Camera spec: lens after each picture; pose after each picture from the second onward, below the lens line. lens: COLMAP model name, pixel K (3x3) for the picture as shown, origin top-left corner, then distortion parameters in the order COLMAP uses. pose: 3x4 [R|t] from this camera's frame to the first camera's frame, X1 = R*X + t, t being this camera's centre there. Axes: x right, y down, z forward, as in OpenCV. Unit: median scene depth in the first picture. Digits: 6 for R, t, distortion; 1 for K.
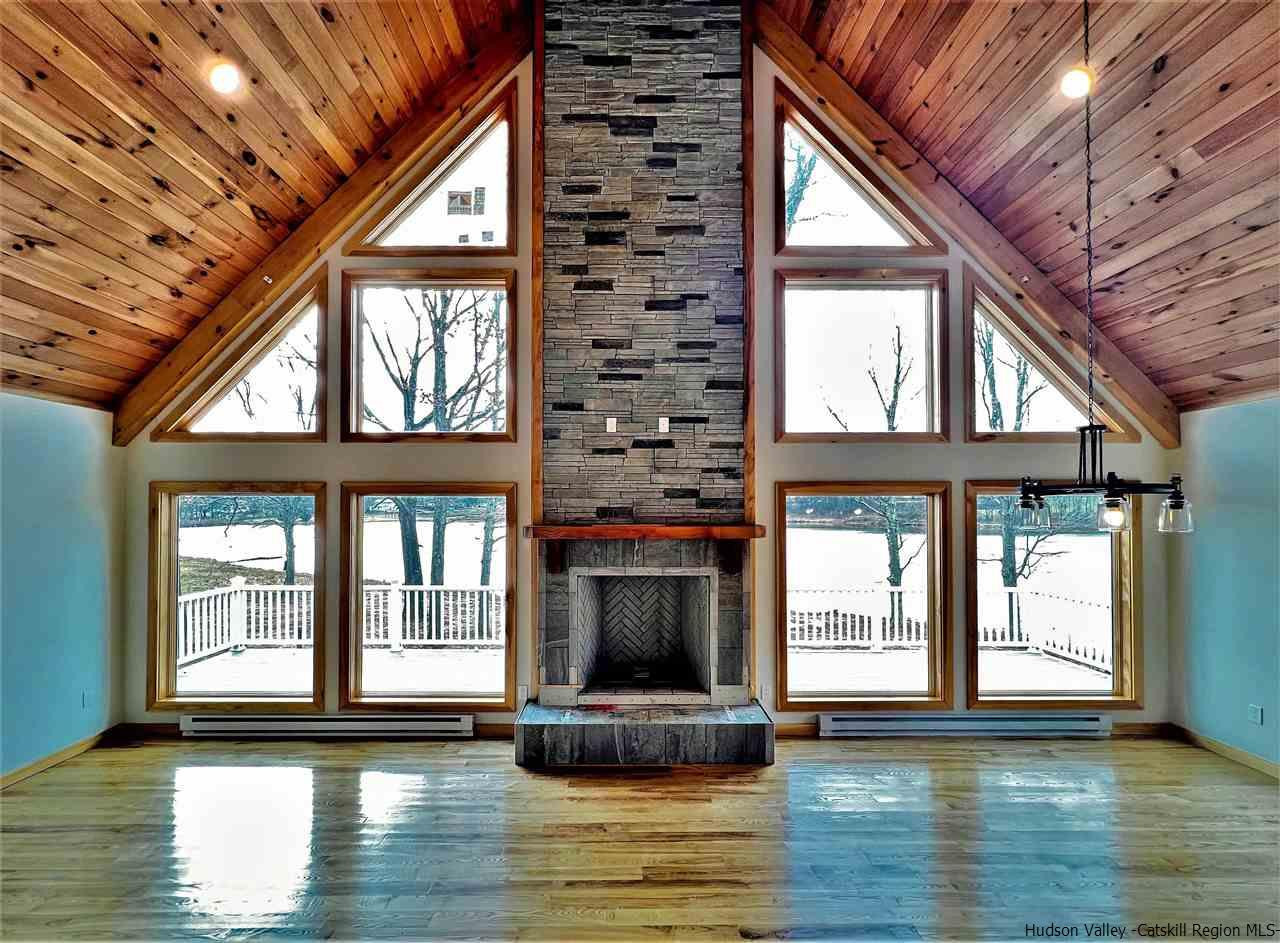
lens RADIAL K [[535.1, 0, 627.1], [0, 535.1, 499.6], [0, 0, 1]] dist [0.000122, -0.000080]
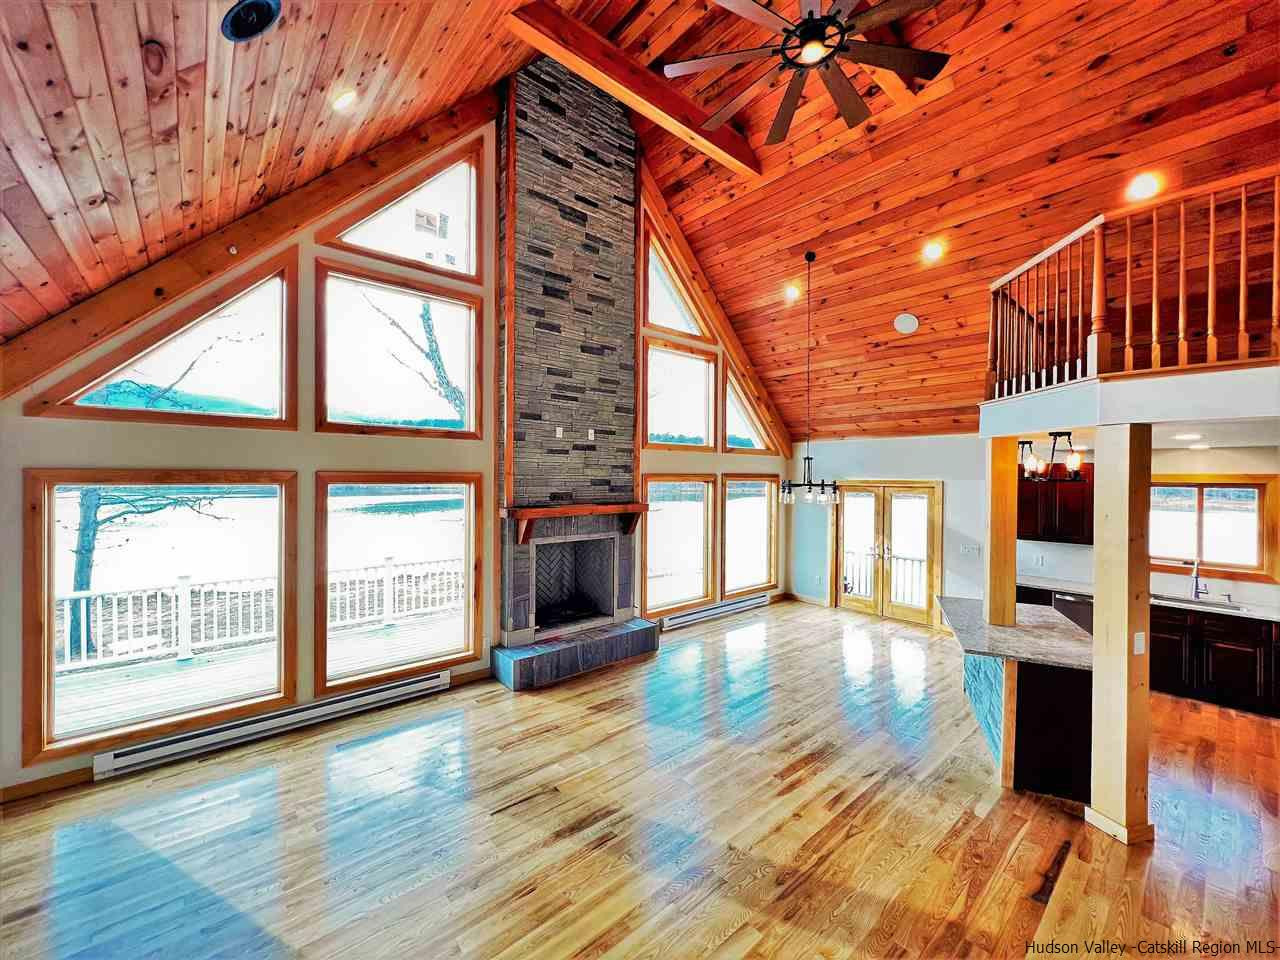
lens RADIAL K [[514.0, 0, 638.4], [0, 514.0, 479.2], [0, 0, 1]] dist [0.000803, 0.000652]
pose [[0.759934, 0.000441, 0.650000, -0.721275], [-0.015212, 0.999738, 0.017106, -0.045353], [-0.649822, -0.022888, 0.759742, -0.128536]]
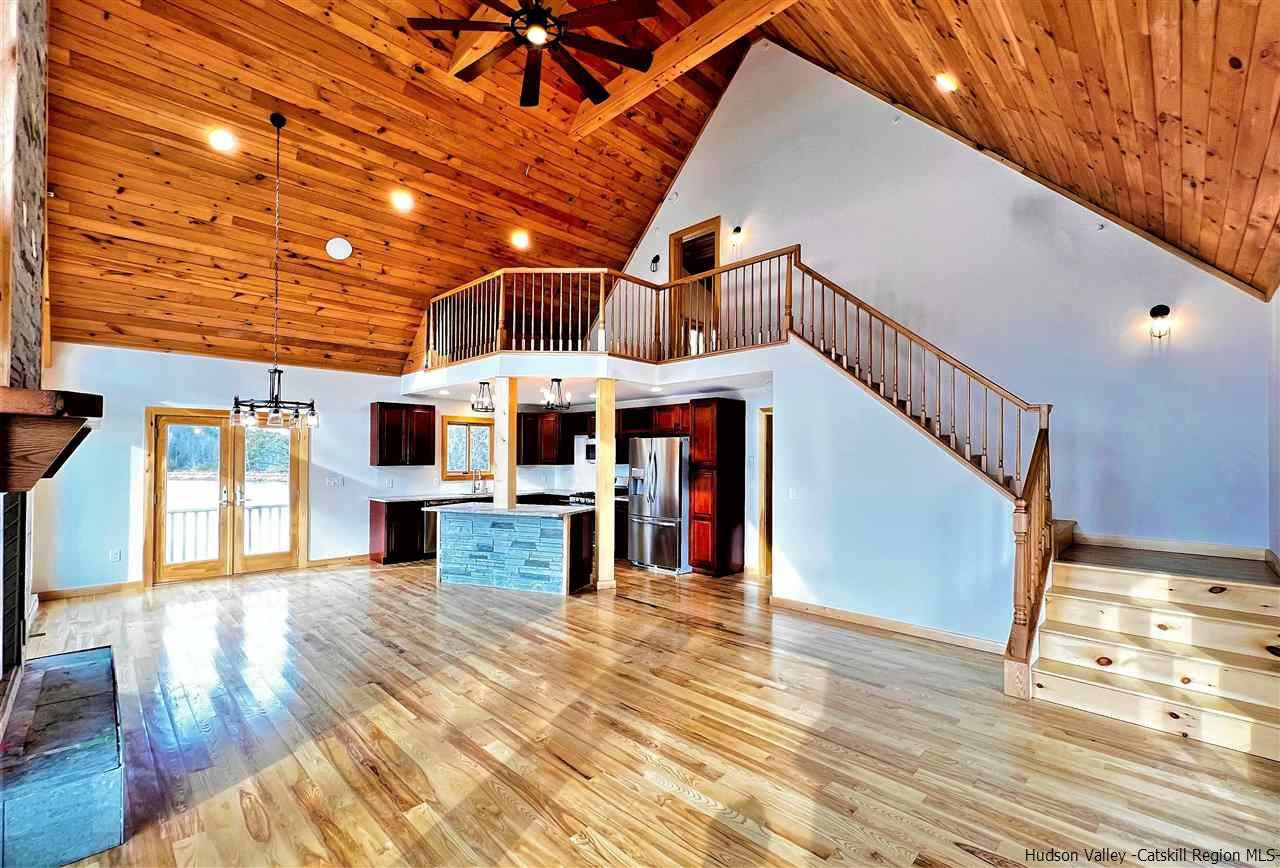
lens RADIAL K [[547.8, 0, 640.6], [0, 547.8, 452.3], [0, 0, 1]] dist [-0.001302, -0.000003]
pose [[-0.705636, 0.002337, 0.708571, -0.862034], [-0.014710, 0.999731, -0.017946, 0.103812], [-0.708422, -0.023087, -0.705411, 0.934701]]
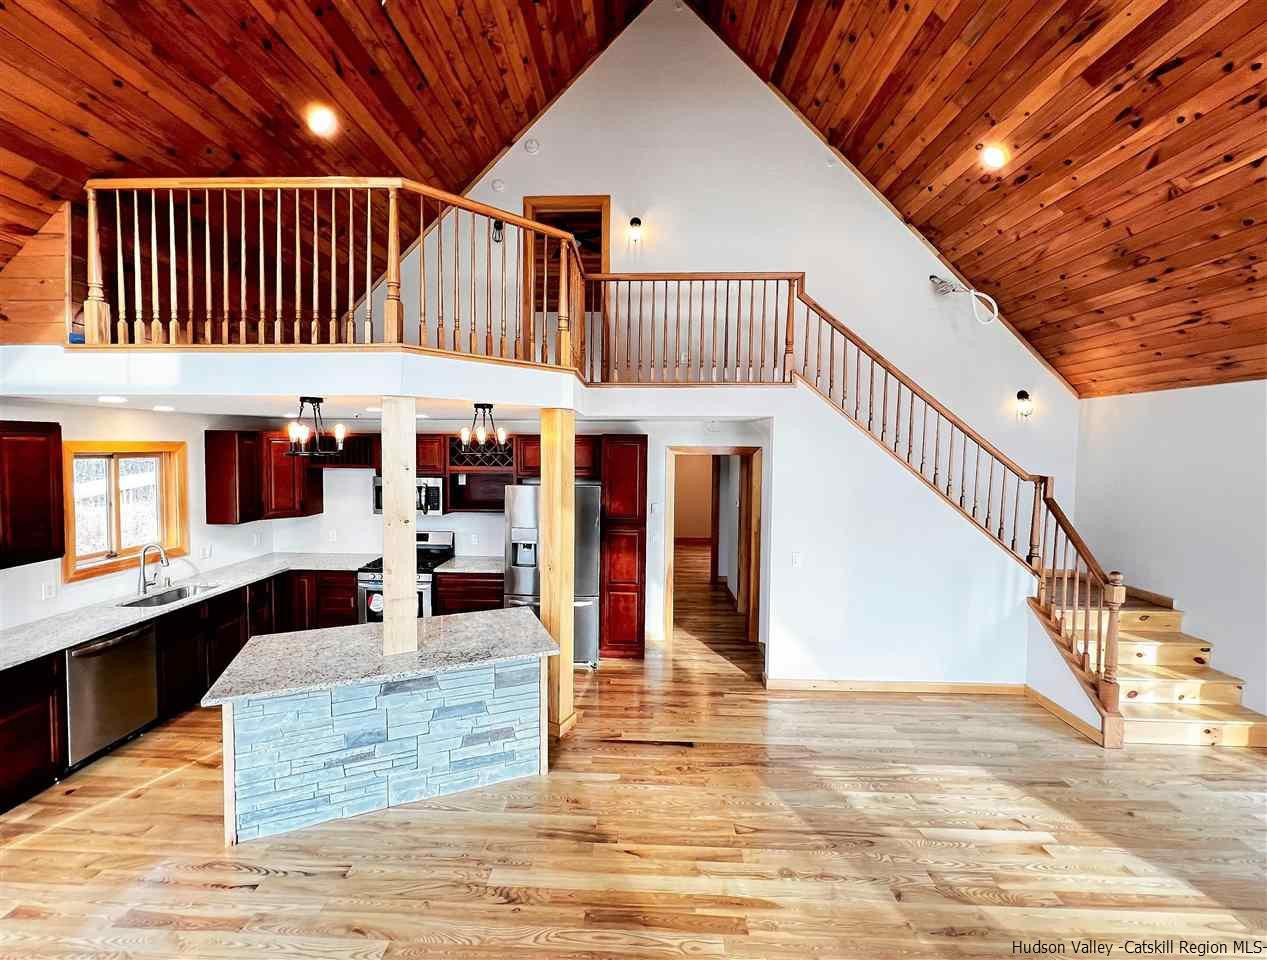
lens RADIAL K [[529.0, 0, 622.4], [0, 529.0, 464.5], [0, 0, 1]] dist [-0.000793, -0.000217]
pose [[-0.999008, -0.008649, 0.043685, 0.087240], [-0.007691, 0.999727, 0.022066, -0.042487], [-0.043863, 0.021708, -0.998802, 0.874192]]
